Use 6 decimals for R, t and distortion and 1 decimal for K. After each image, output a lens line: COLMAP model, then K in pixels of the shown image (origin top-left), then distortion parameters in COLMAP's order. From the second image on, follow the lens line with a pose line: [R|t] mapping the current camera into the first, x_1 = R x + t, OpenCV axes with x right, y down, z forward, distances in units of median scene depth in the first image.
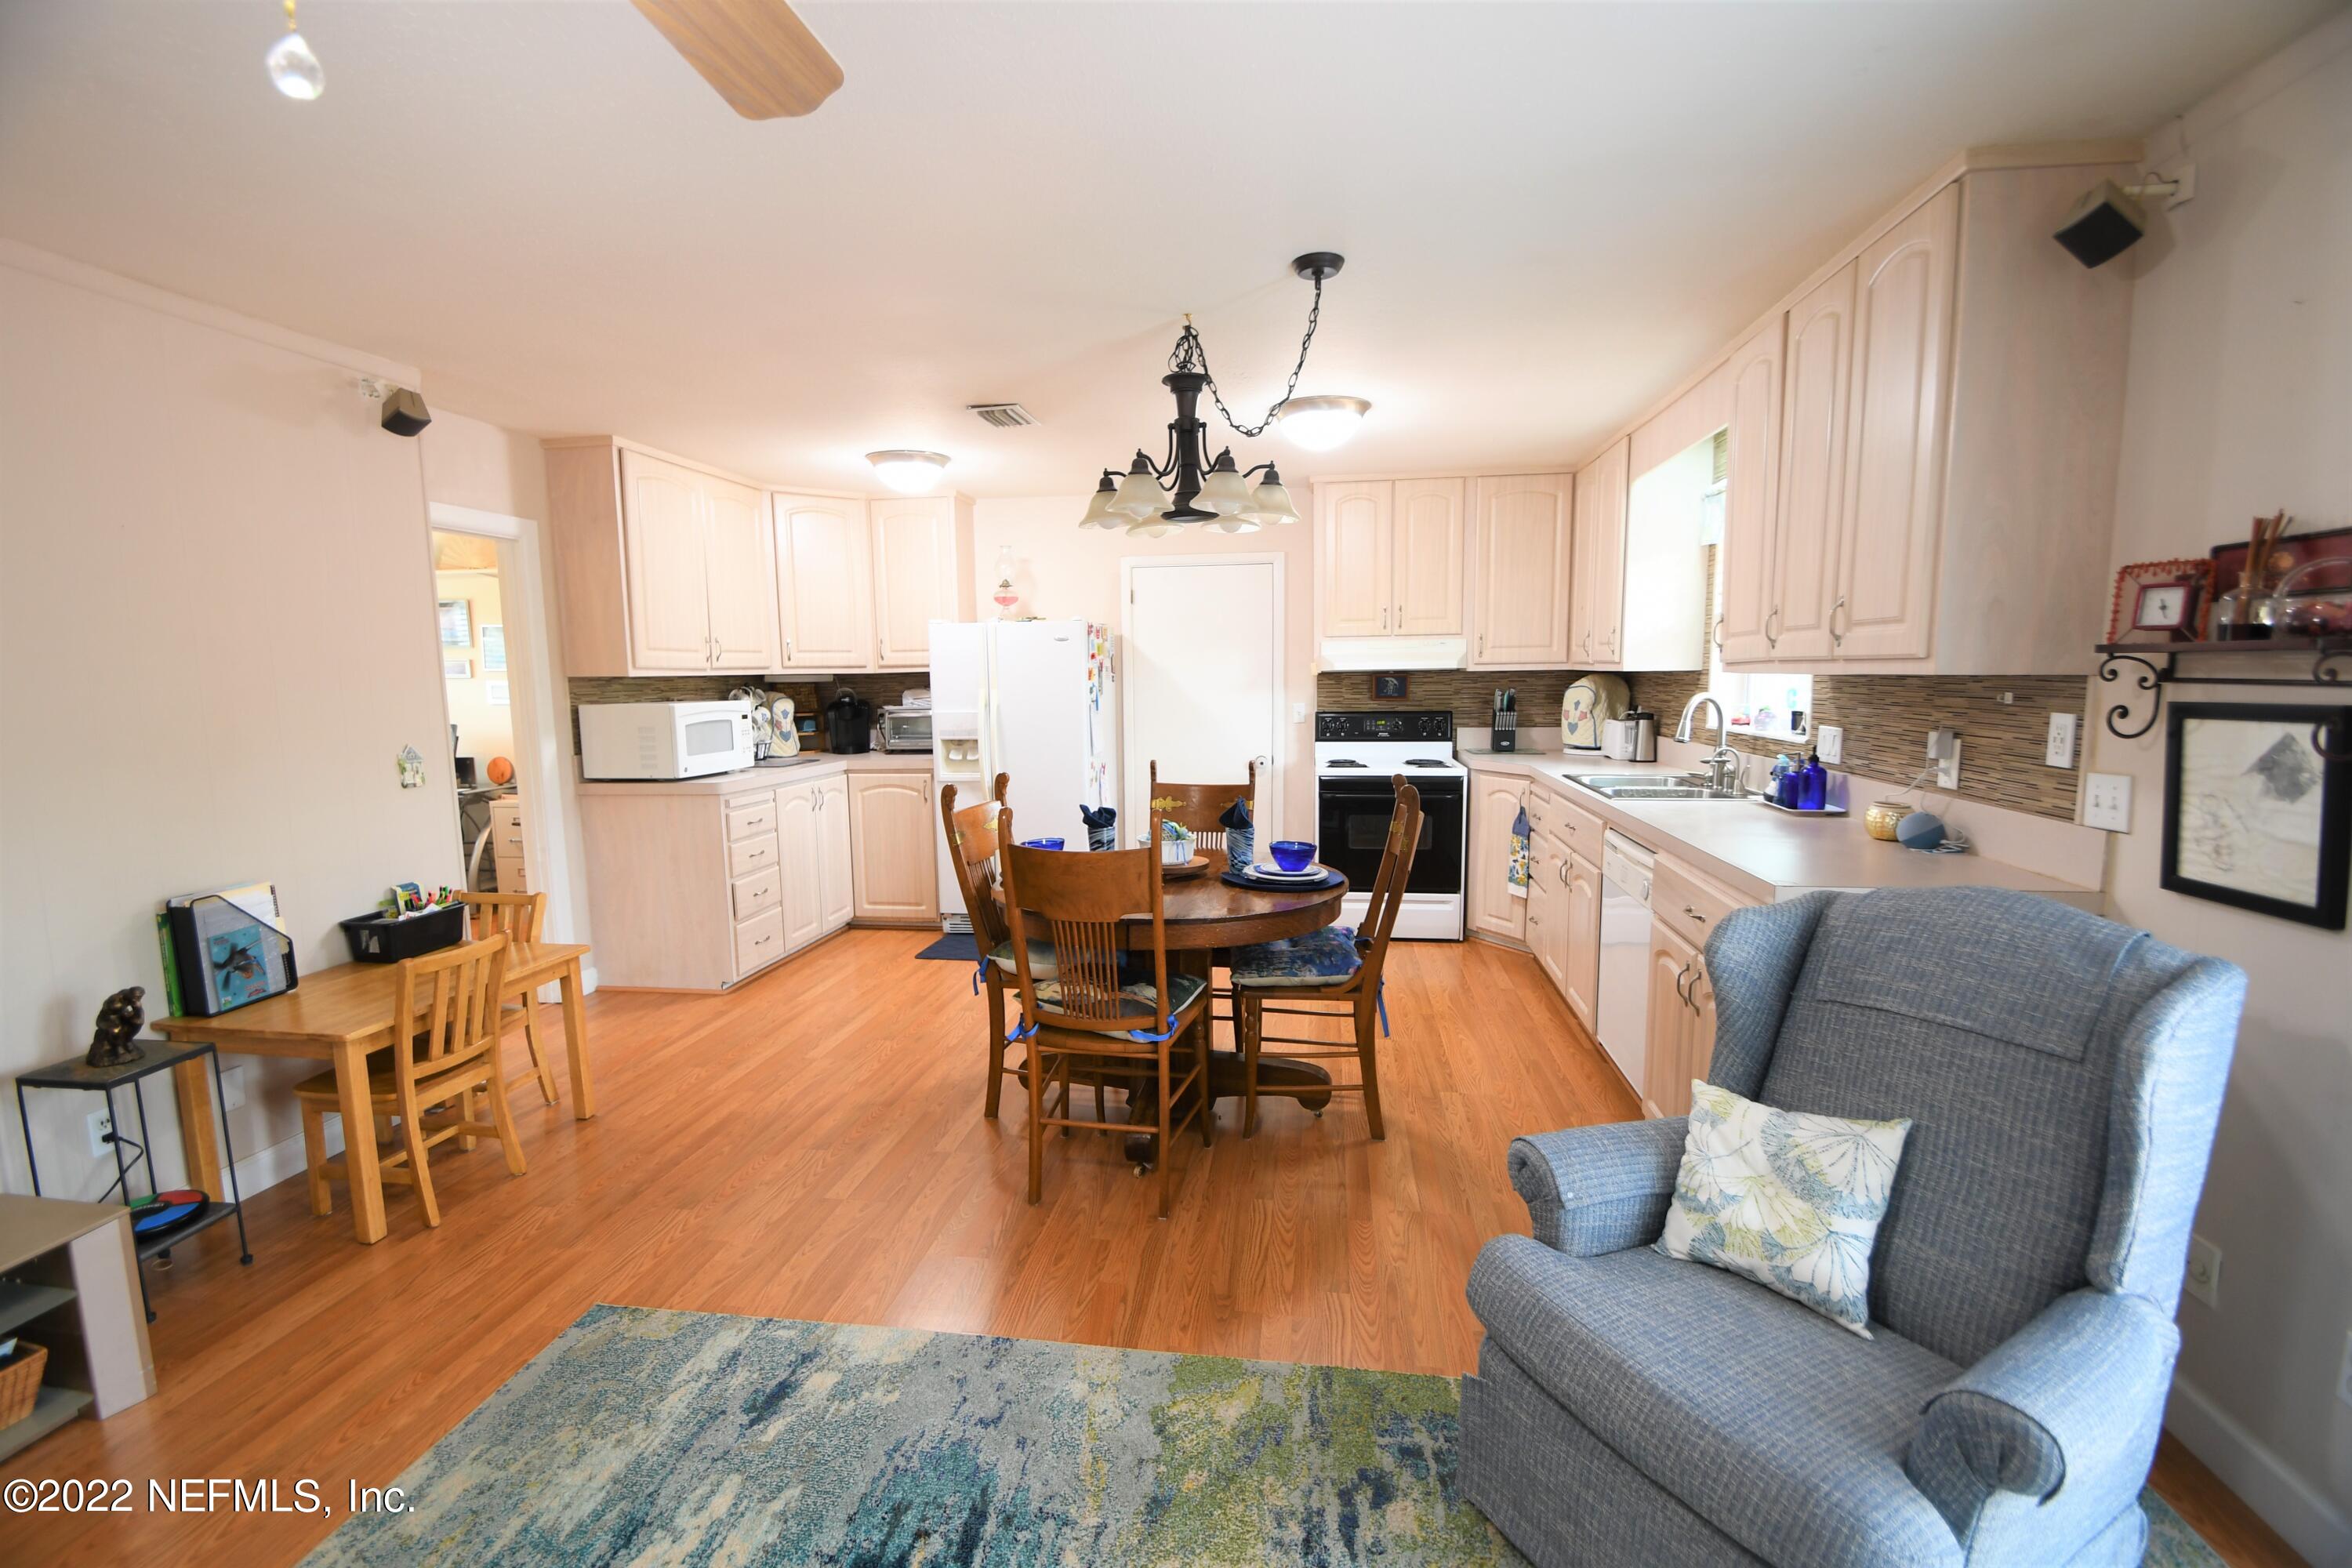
lens RADIAL K [[1026.1, 0, 1168.4], [0, 1026.1, 800.3], [0, 0, 1]] dist [0.009544, -0.014730]
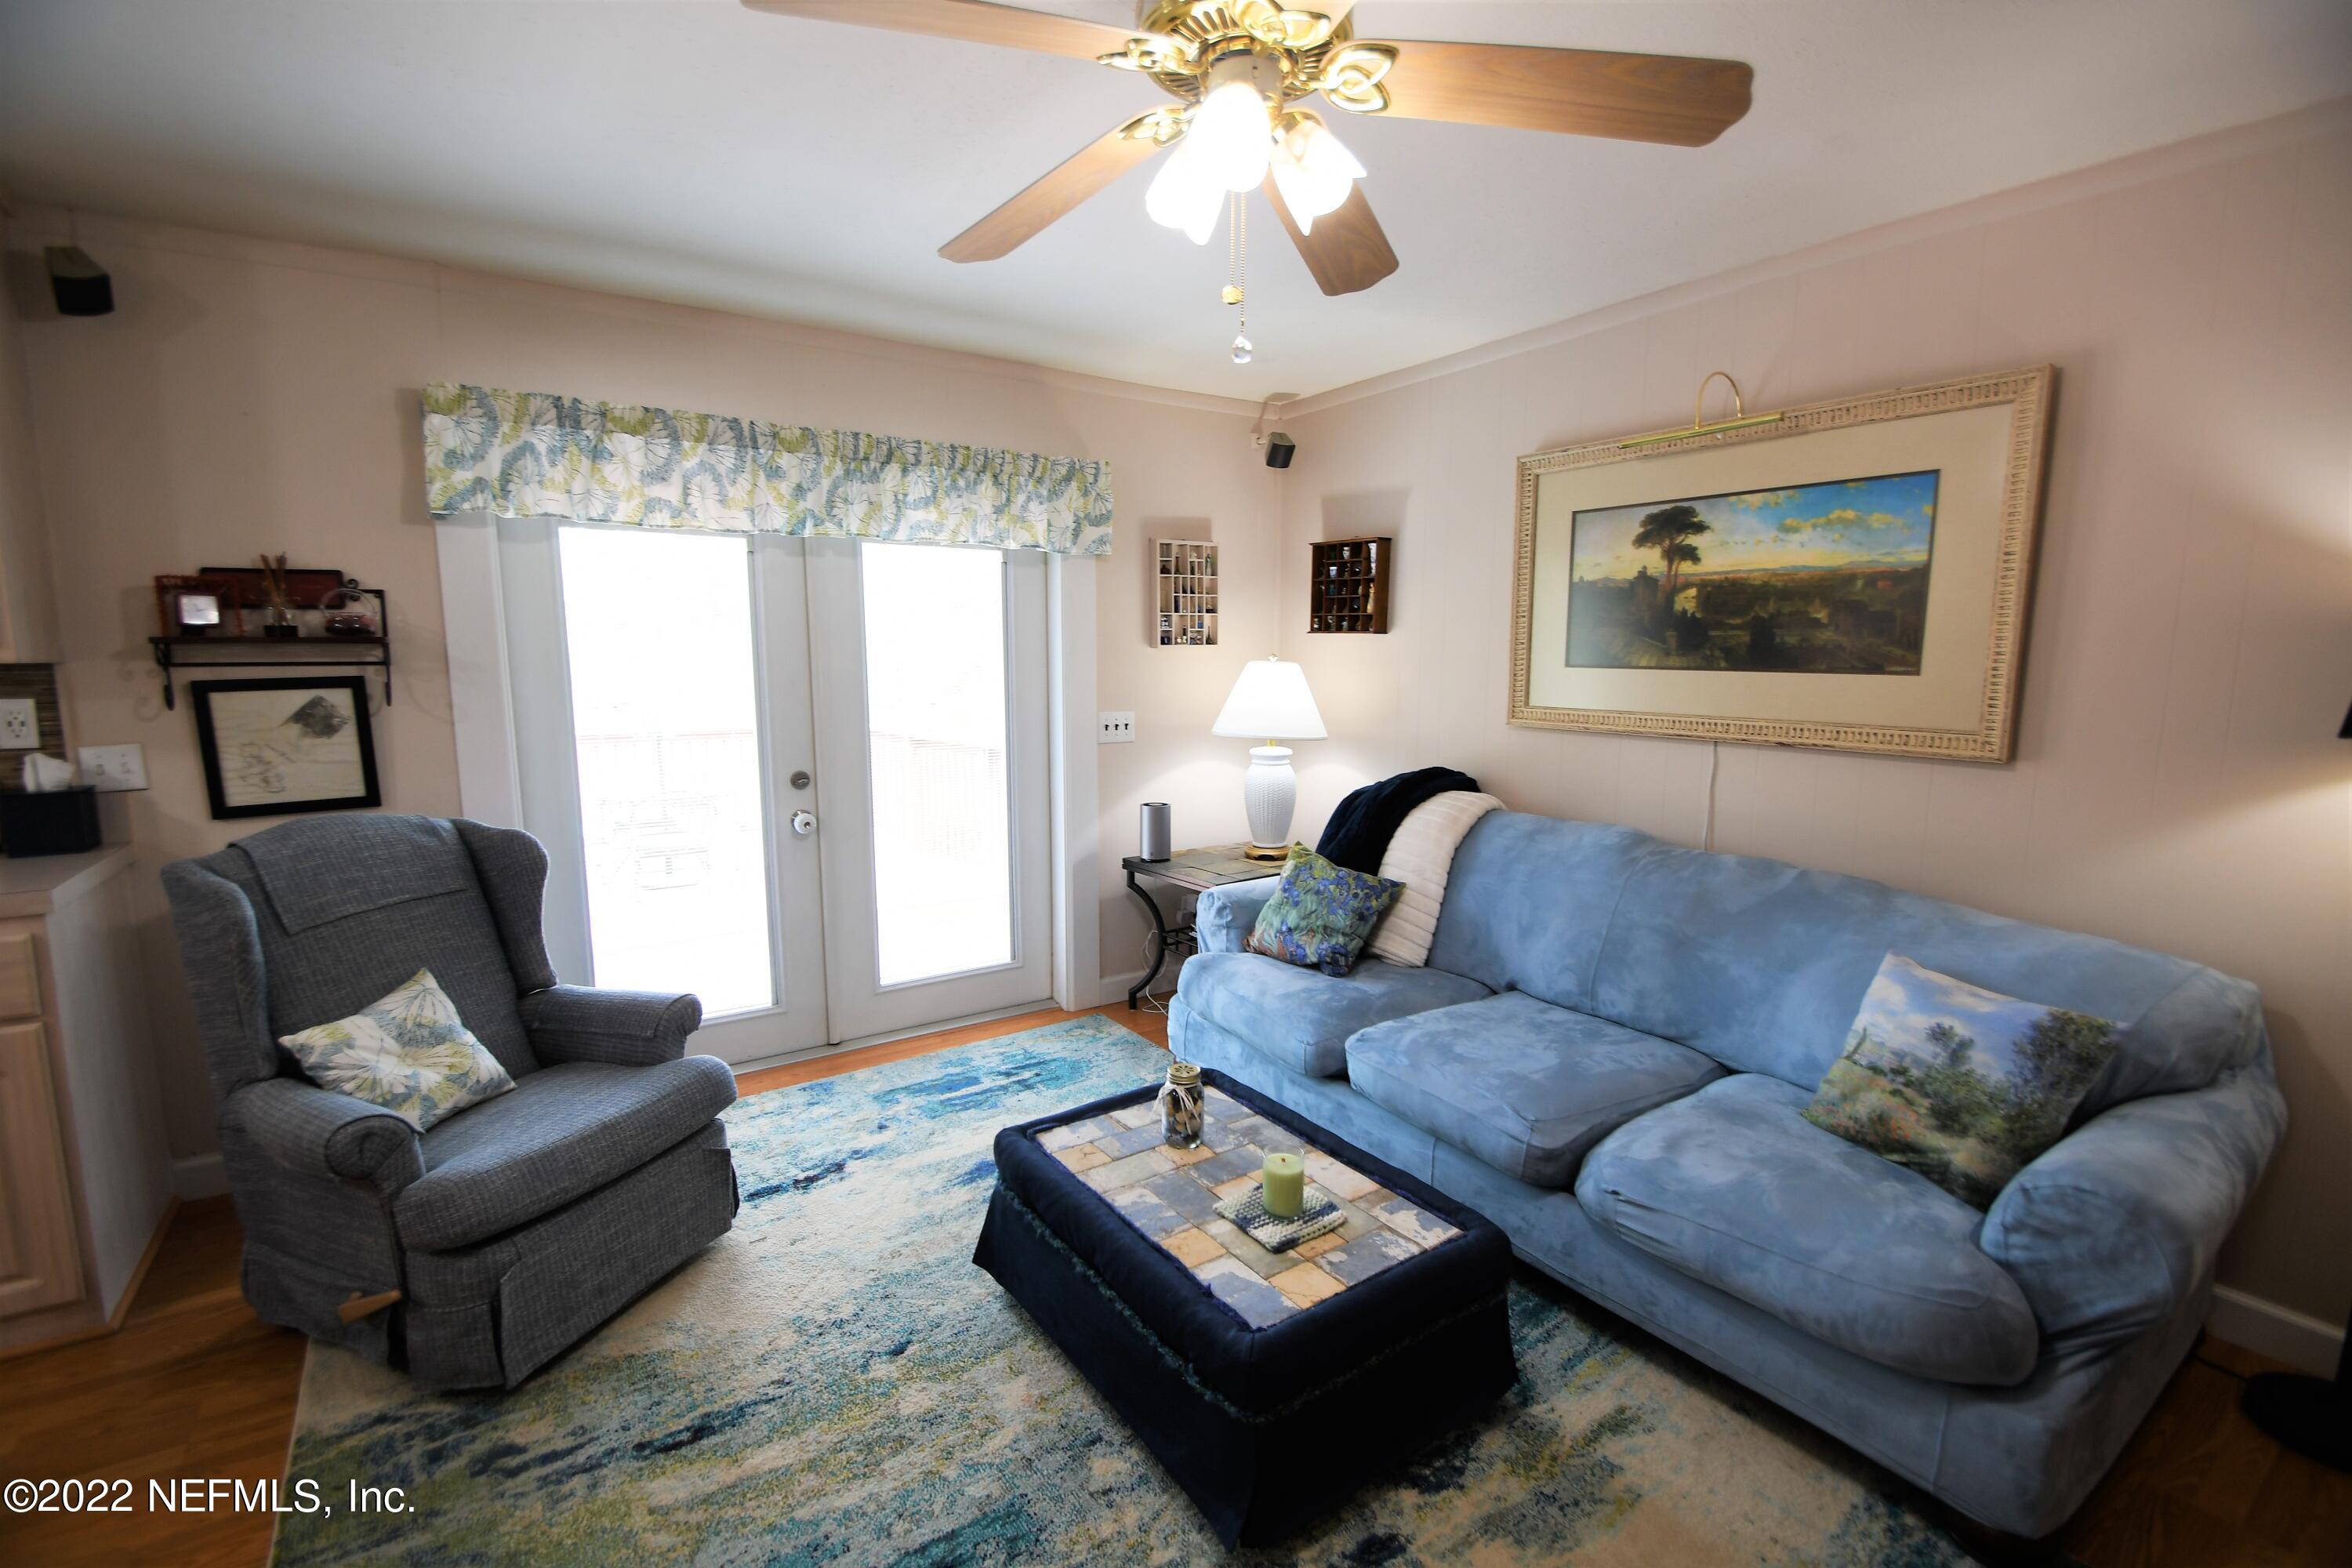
lens RADIAL K [[1026.1, 0, 1162.3], [0, 1026.1, 798.9], [0, 0, 1]] dist [0.009544, -0.014730]
pose [[-0.676491, -0.093661, 0.730471, -0.361448], [0.098957, 0.971324, 0.216187, -0.045781], [-0.729773, 0.218534, -0.647823, 0.405955]]
